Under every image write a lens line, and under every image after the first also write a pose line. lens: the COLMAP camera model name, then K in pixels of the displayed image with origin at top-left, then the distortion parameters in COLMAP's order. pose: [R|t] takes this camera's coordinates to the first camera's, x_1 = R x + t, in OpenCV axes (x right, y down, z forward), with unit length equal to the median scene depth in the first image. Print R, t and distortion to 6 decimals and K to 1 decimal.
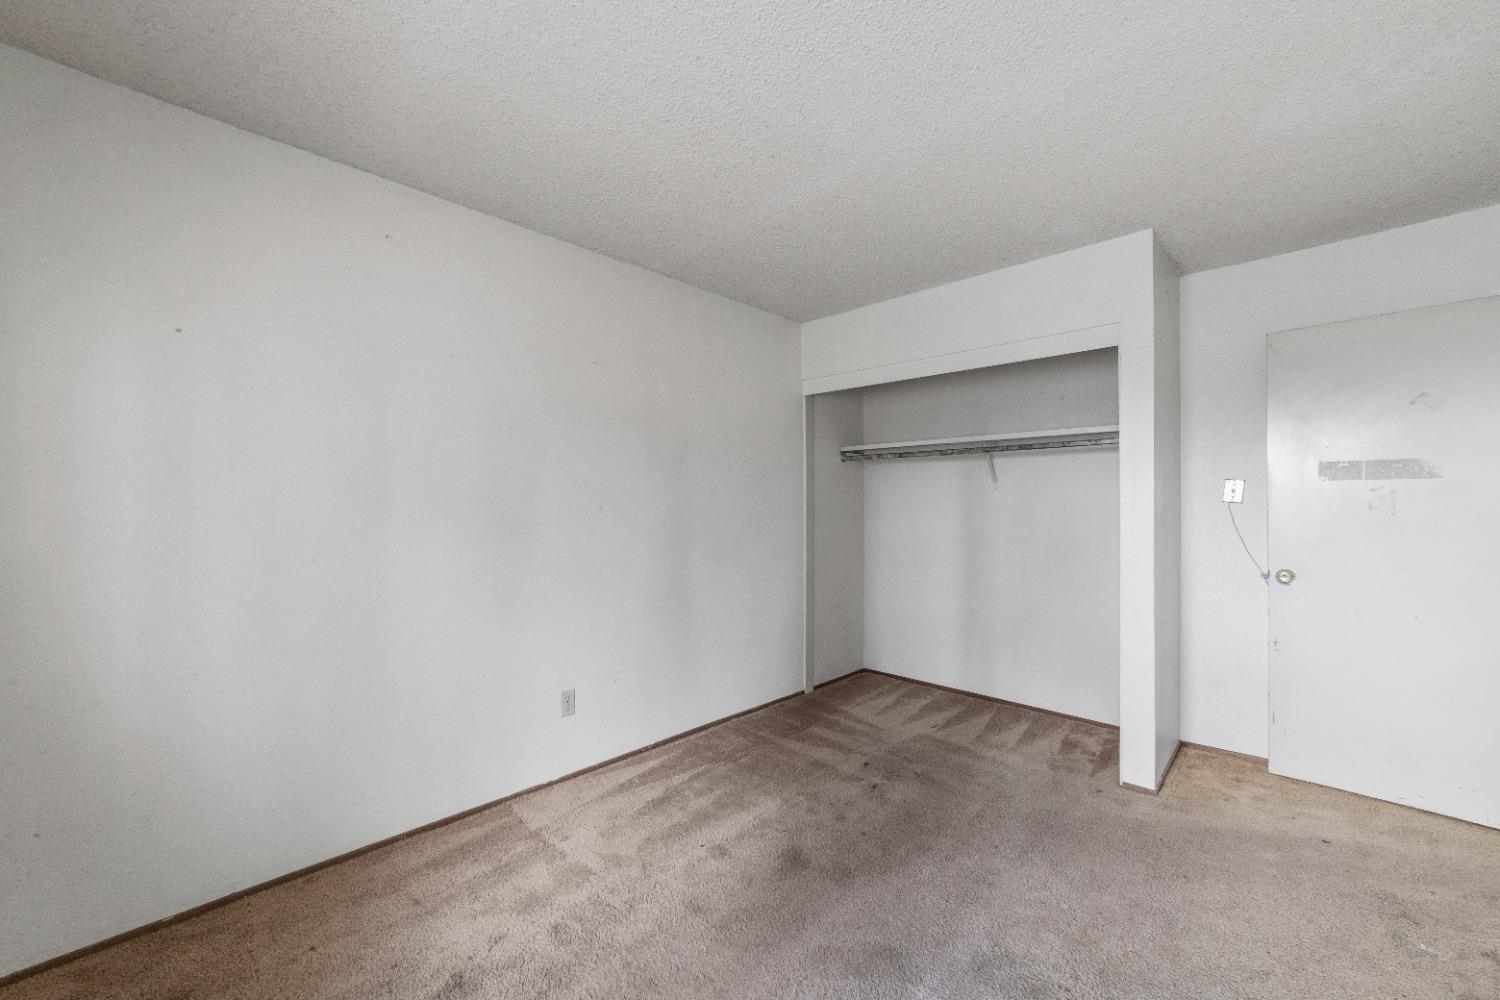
lens RADIAL K [[588.3, 0, 748.1], [0, 588.3, 495.5], [0, 0, 1]] dist [-0.010631, 0.000217]
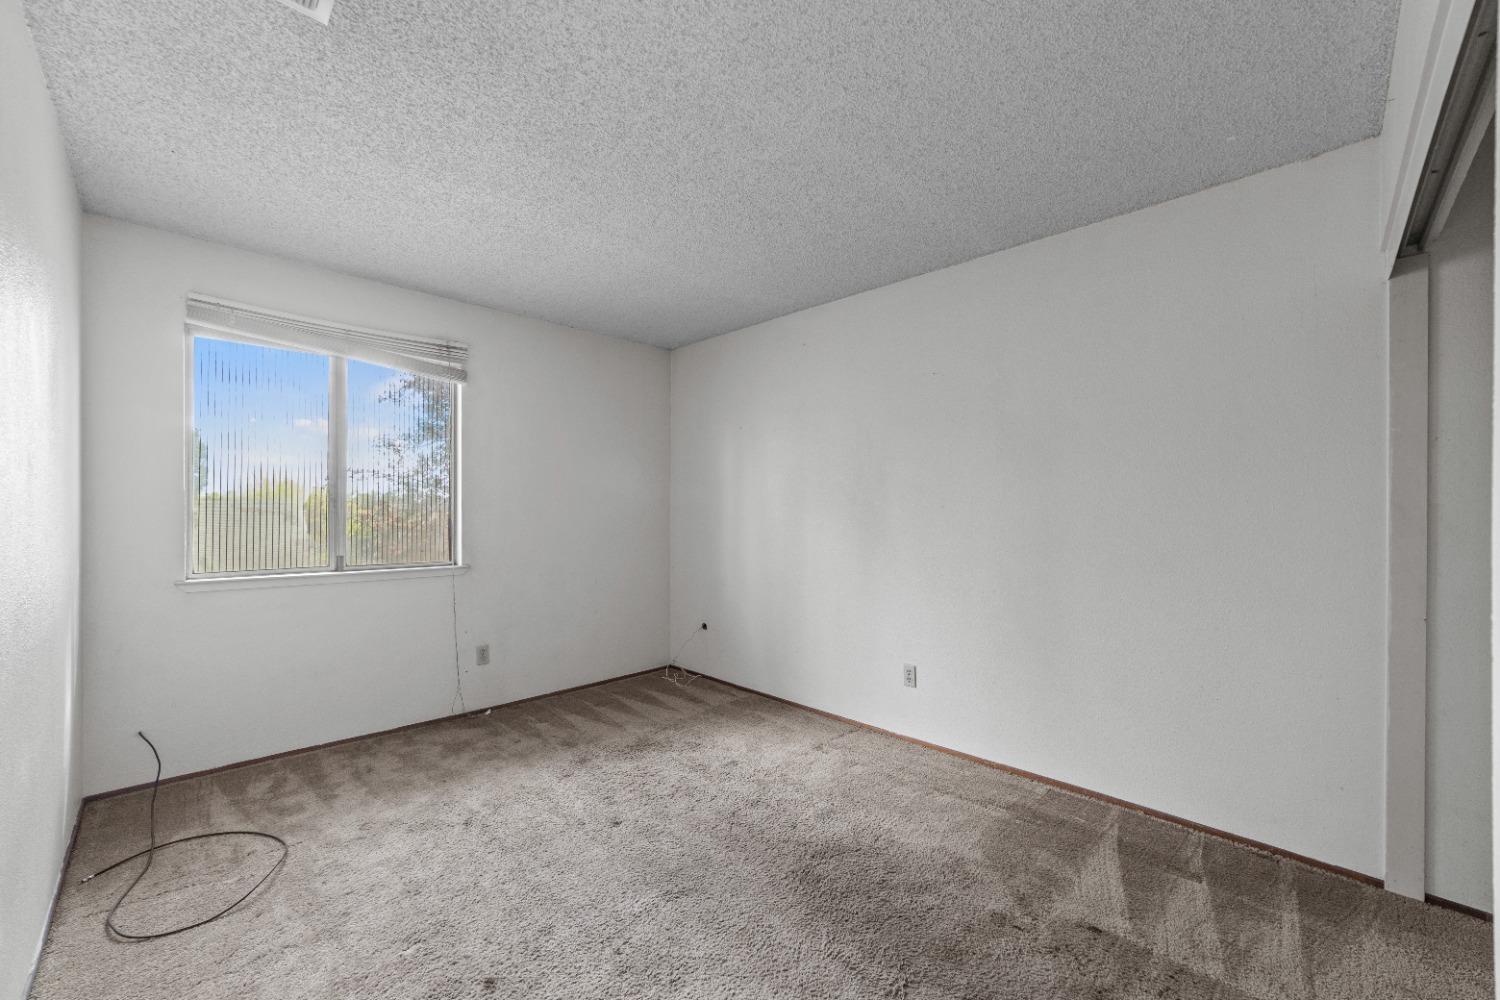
lens RADIAL K [[588.3, 0, 748.1], [0, 588.3, 495.5], [0, 0, 1]] dist [-0.010631, 0.000217]
pose [[0.024026, -0.005179, -0.999698, 0.762523], [0.003209, 0.999982, -0.005103, 0.000314], [0.999706, -0.003086, 0.024042, 0.581152]]
